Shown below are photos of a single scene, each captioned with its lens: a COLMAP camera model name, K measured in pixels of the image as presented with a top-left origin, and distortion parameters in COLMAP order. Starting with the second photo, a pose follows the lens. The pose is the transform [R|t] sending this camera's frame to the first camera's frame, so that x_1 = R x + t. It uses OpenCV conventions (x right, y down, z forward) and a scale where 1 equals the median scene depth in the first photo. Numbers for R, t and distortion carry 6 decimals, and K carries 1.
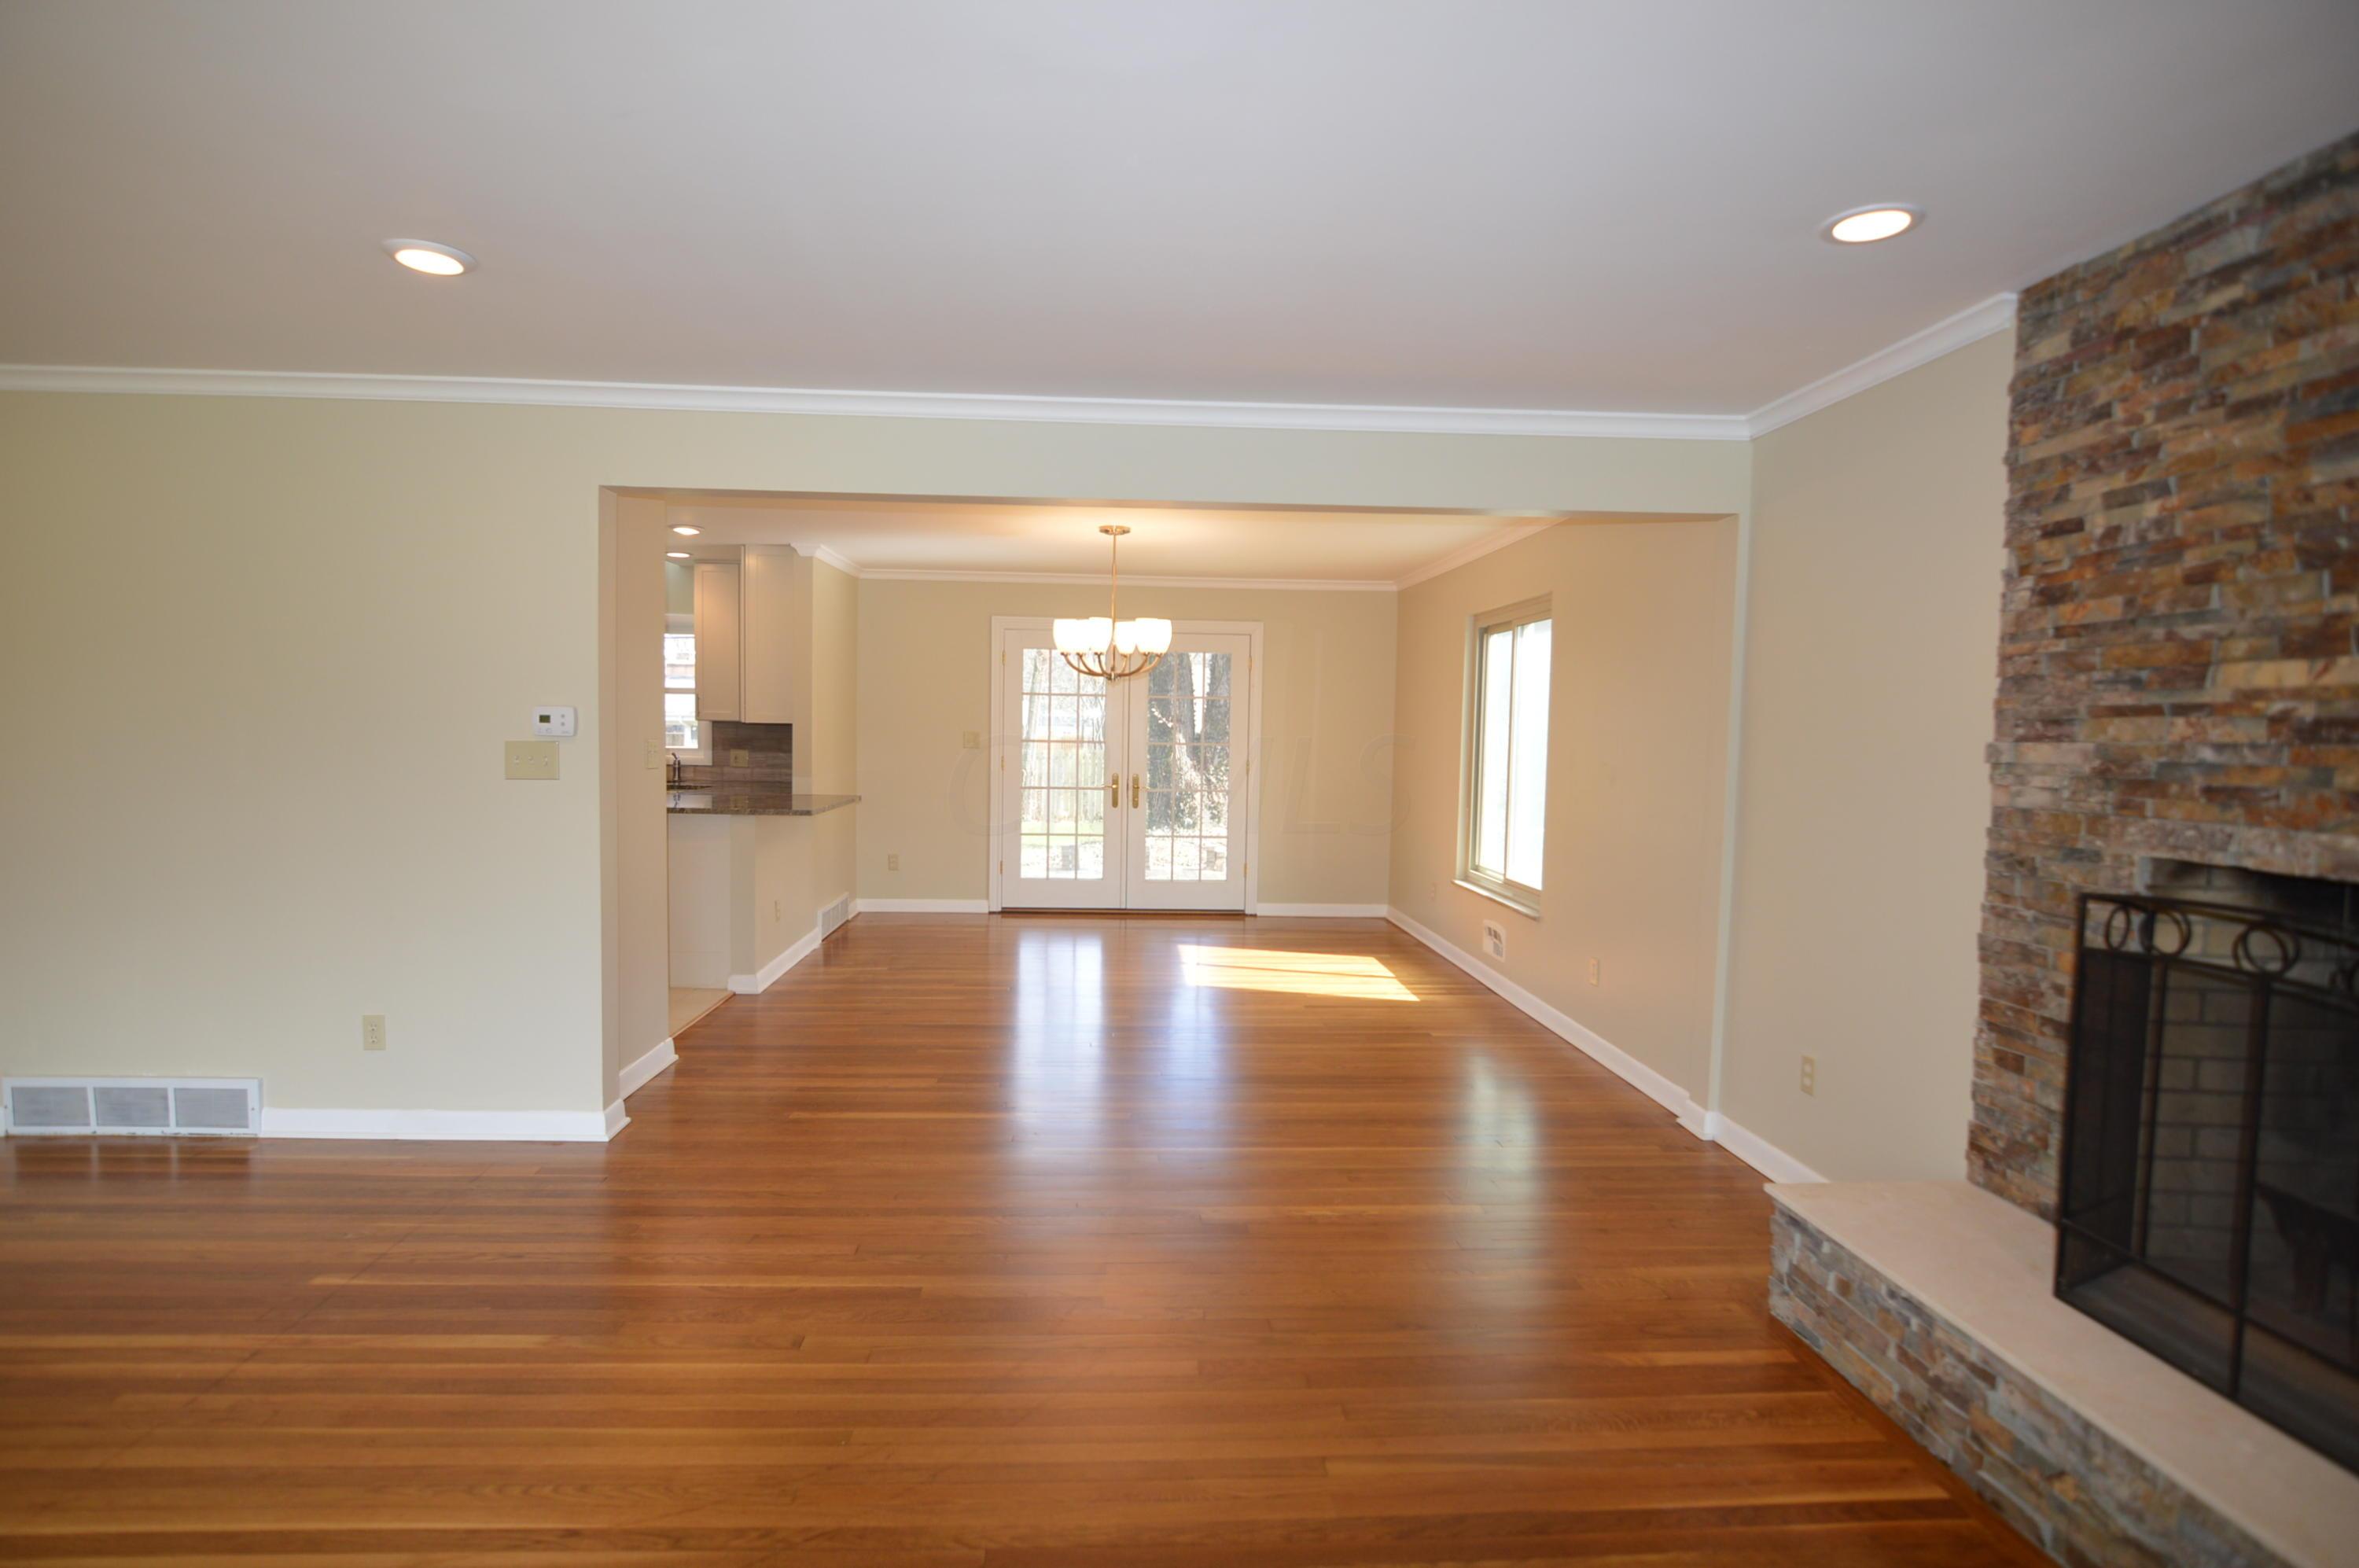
lens RADIAL K [[1176.6, 0, 1160.7], [0, 1176.6, 792.1], [0, 0, 1]] dist [-0.035127, 0.012802]
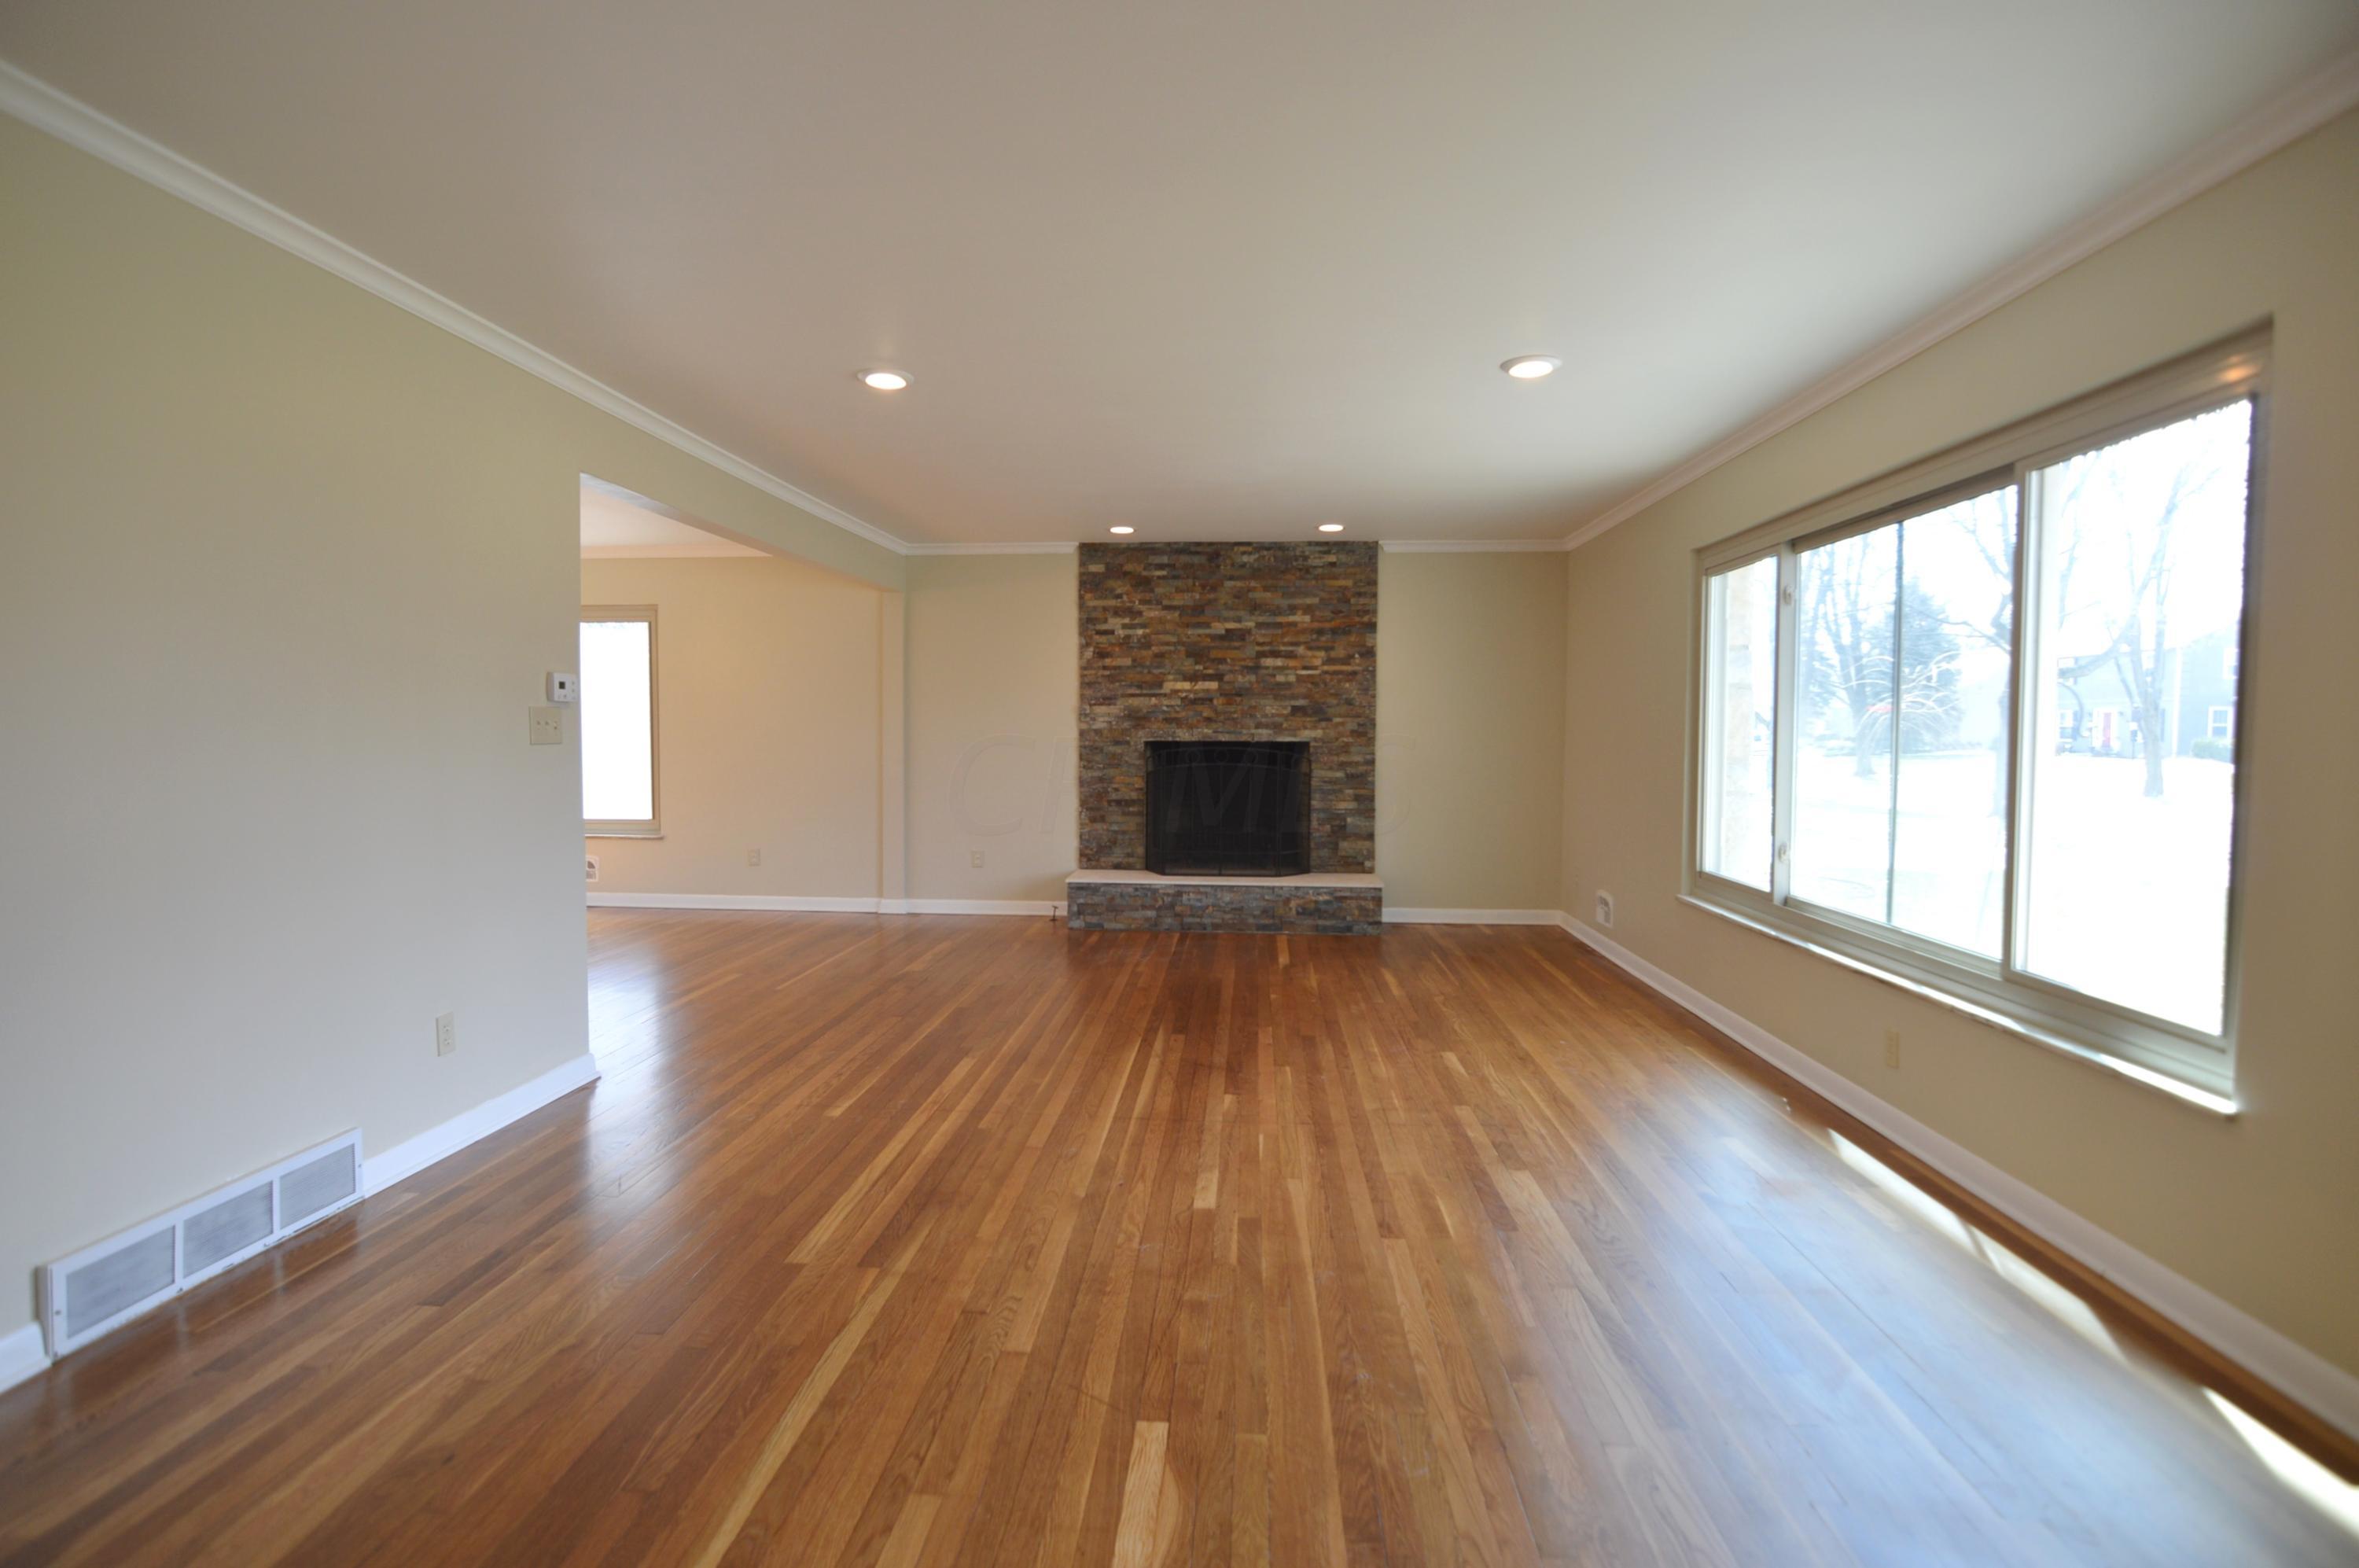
lens RADIAL K [[1176.6, 0, 1160.7], [0, 1176.6, 792.1], [0, 0, 1]] dist [-0.035127, 0.012802]
pose [[0.130366, -0.070524, 0.988955, -1.971936], [0.053557, 0.996512, 0.064003, -0.007508], [-0.990018, 0.044621, 0.133688, 0.438518]]
